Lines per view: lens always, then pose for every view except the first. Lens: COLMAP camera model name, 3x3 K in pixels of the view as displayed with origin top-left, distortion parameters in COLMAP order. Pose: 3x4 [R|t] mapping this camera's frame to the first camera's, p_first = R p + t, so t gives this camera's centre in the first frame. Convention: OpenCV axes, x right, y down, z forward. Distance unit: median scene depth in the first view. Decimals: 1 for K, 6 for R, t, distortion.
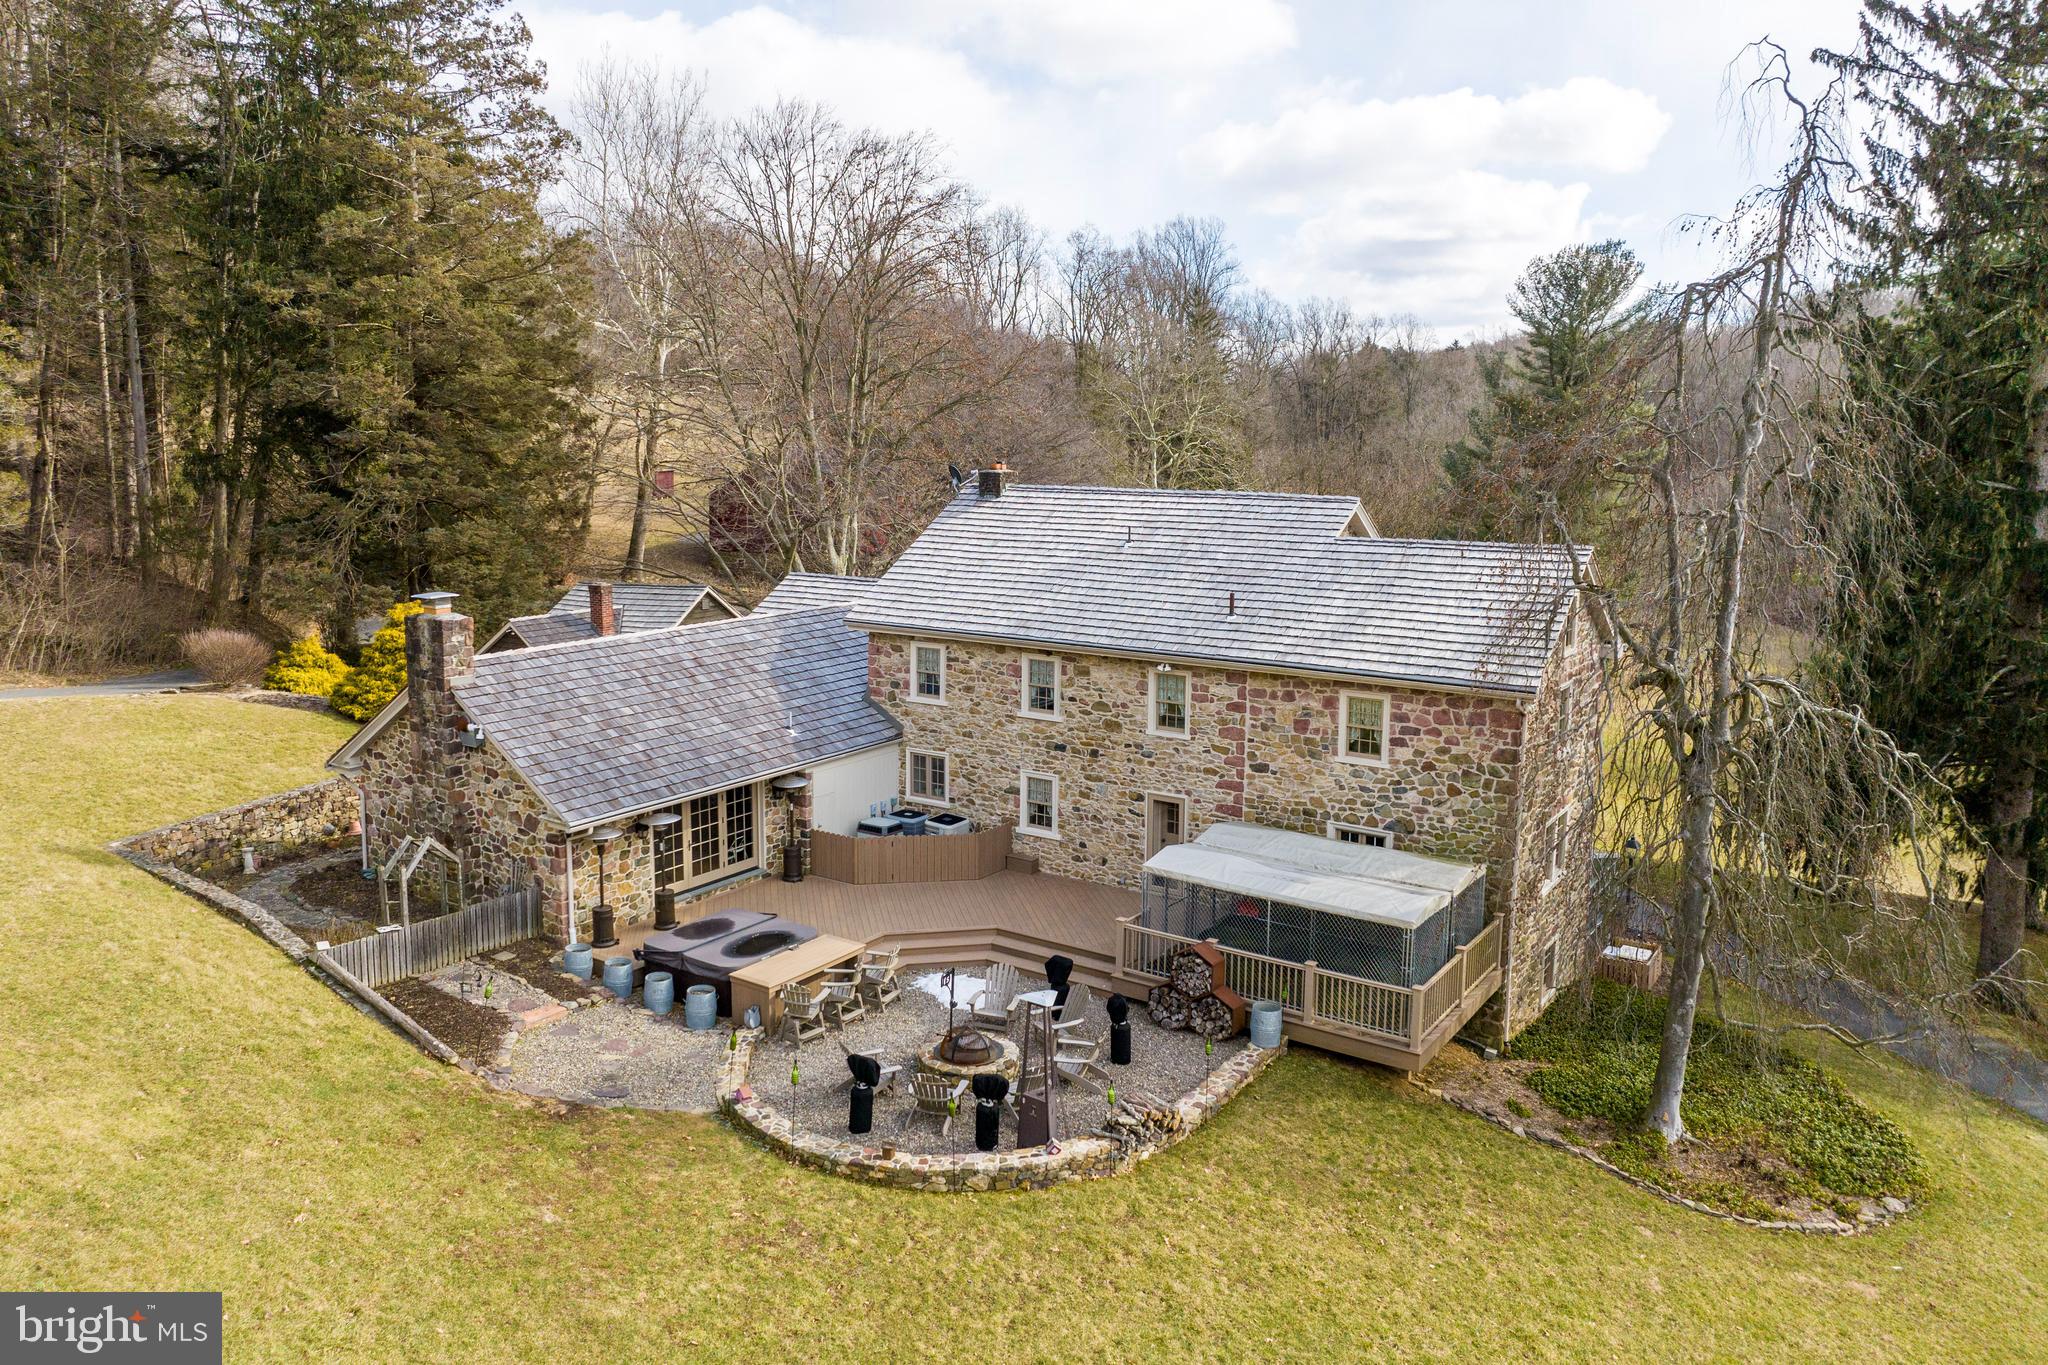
lens RADIAL K [[1444.5, 0, 1041.3], [0, 1444.5, 668.5], [0, 0, 1]] dist [-0.035569, -0.005041]
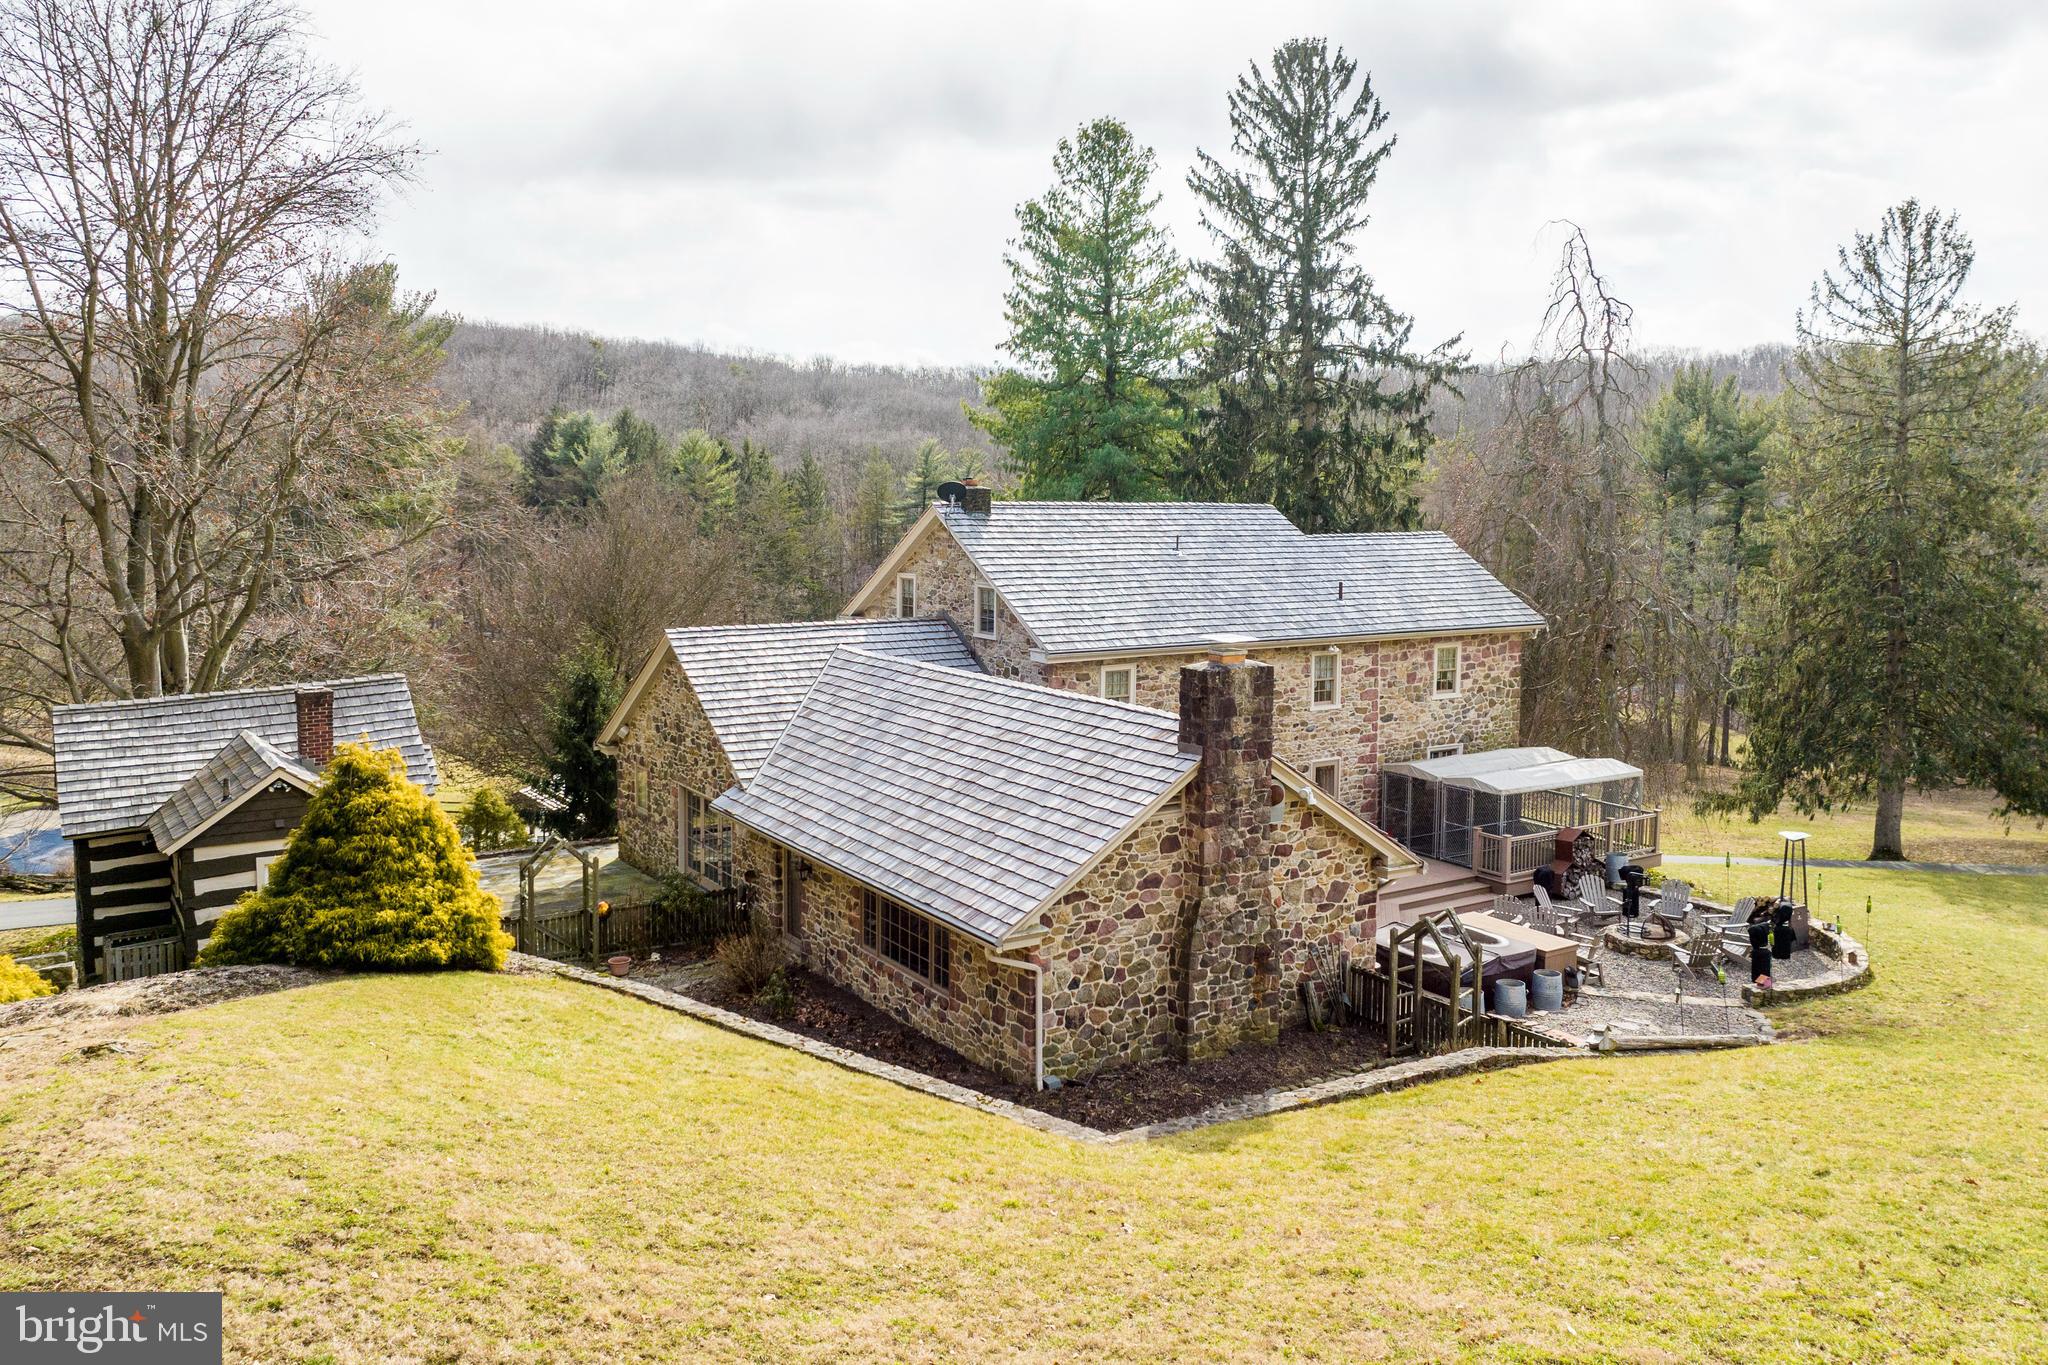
lens RADIAL K [[1507.7, 0, 1023.0], [0, 1507.7, 641.5], [0, 0, 1]] dist [-0.032672, -0.008644]
pose [[0.398381, -0.094266, 0.912363, -1.129953], [0.145432, 0.988613, 0.038642, -0.090516], [-0.905617, 0.117292, 0.407555, 0.736169]]
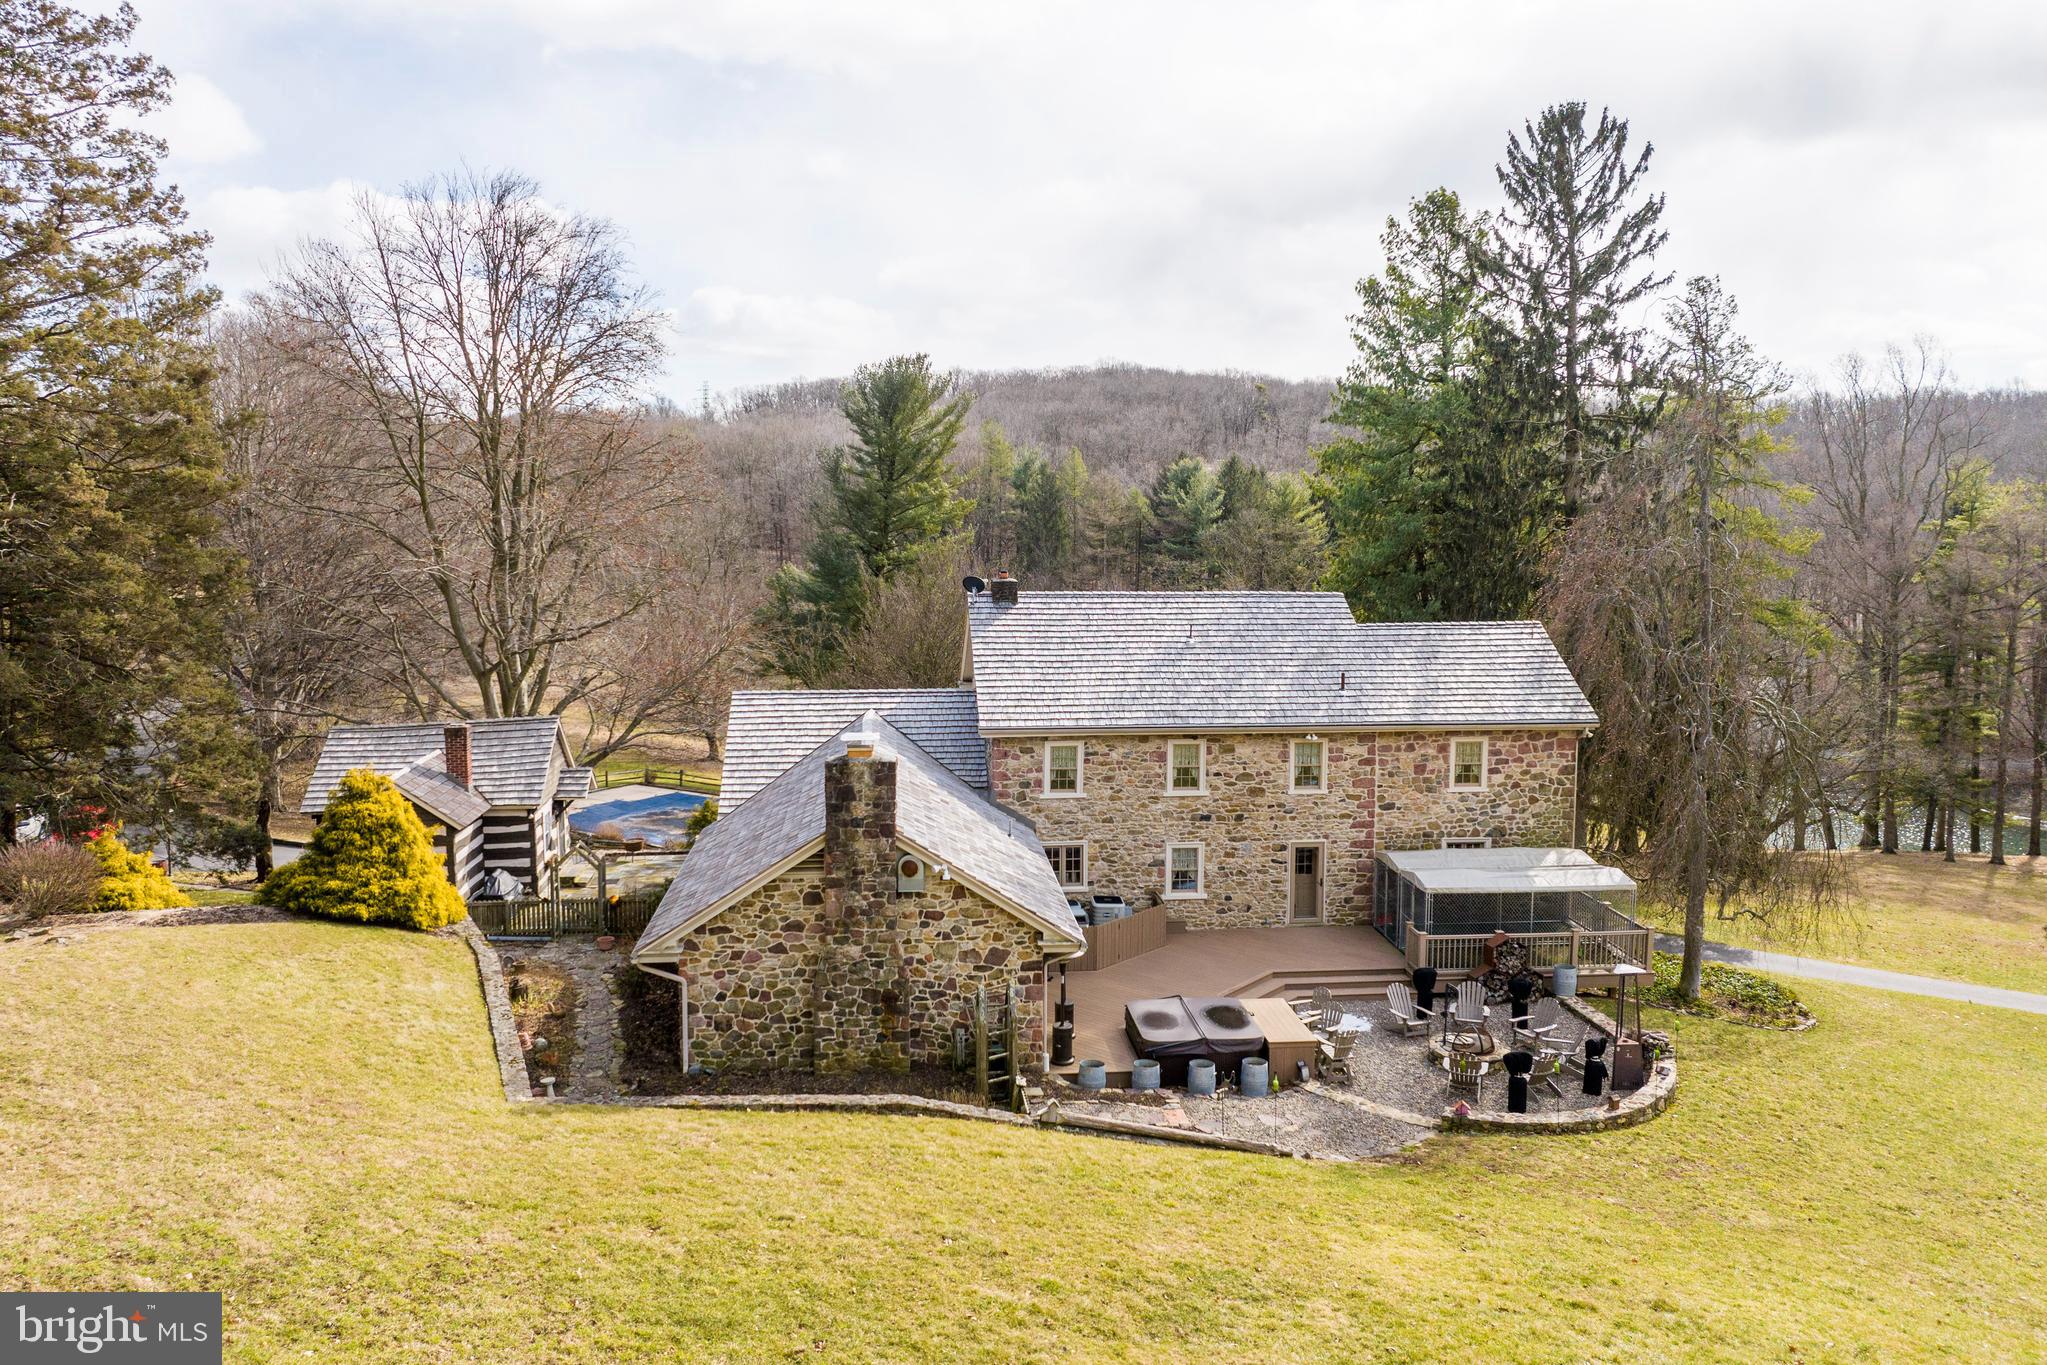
lens RADIAL K [[1443.8, 0, 1037.2], [0, 1443.8, 688.0], [0, 0, 1]] dist [-0.035569, -0.005041]
pose [[0.768963, -0.079542, 0.634326, -0.875317], [0.106050, 0.994353, -0.003872, -0.062689], [-0.630436, 0.070247, 0.773056, 0.197286]]
